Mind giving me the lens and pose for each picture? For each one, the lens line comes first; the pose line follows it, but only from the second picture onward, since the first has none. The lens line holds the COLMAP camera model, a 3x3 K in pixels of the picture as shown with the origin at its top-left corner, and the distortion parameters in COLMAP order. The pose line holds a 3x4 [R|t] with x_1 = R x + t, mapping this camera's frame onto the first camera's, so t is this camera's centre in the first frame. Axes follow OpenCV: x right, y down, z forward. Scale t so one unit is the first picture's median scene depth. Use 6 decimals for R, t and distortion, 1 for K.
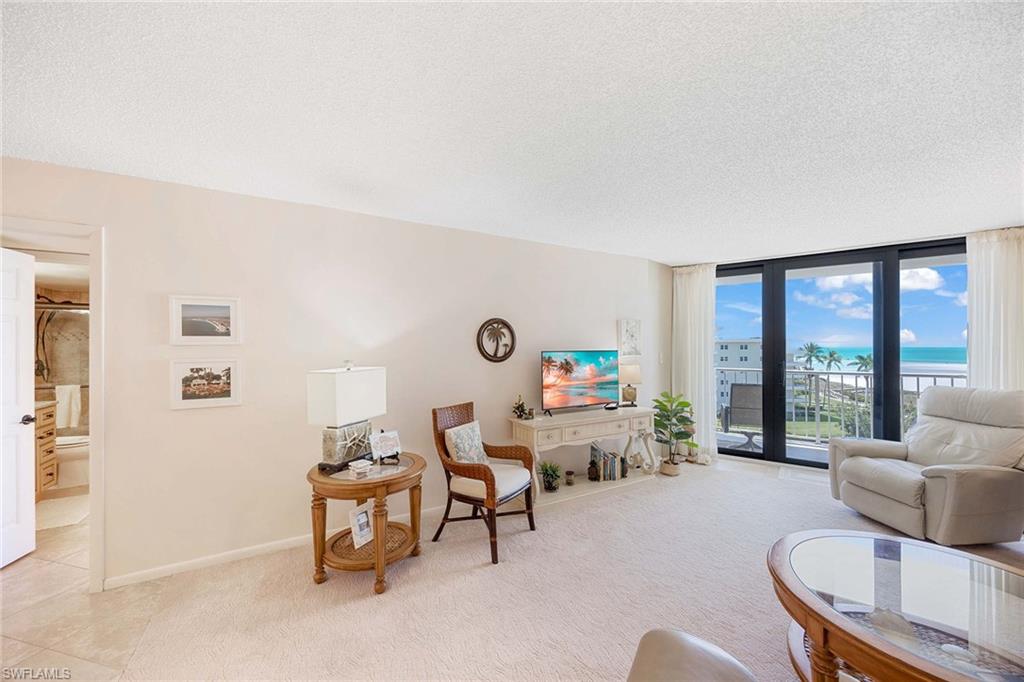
lens RADIAL K [[388.5, 0, 512.6], [0, 388.5, 349.6], [0, 0, 1]] dist [-0.002722, 0.000020]
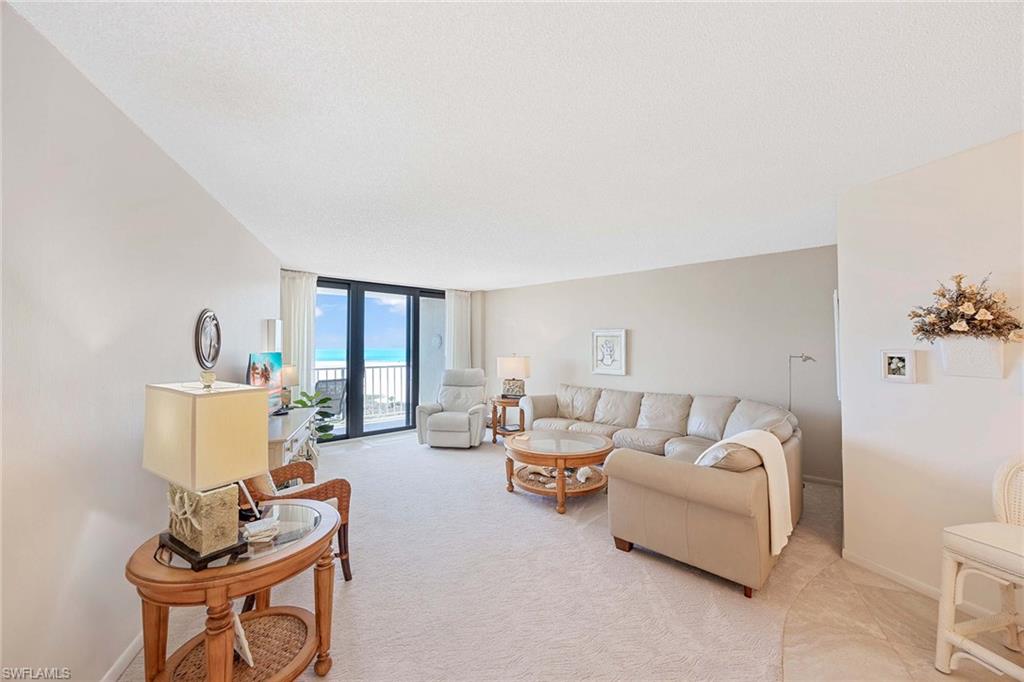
lens RADIAL K [[390.9, 0, 512.0], [0, 390.9, 341.0], [0, 0, 1]] dist [-0.000785, 0.000028]
pose [[0.196535, 0.019815, 0.980297, -0.639729], [0.006472, 0.999748, -0.021506, -0.000599], [-0.980476, 0.010571, 0.196357, 0.302849]]
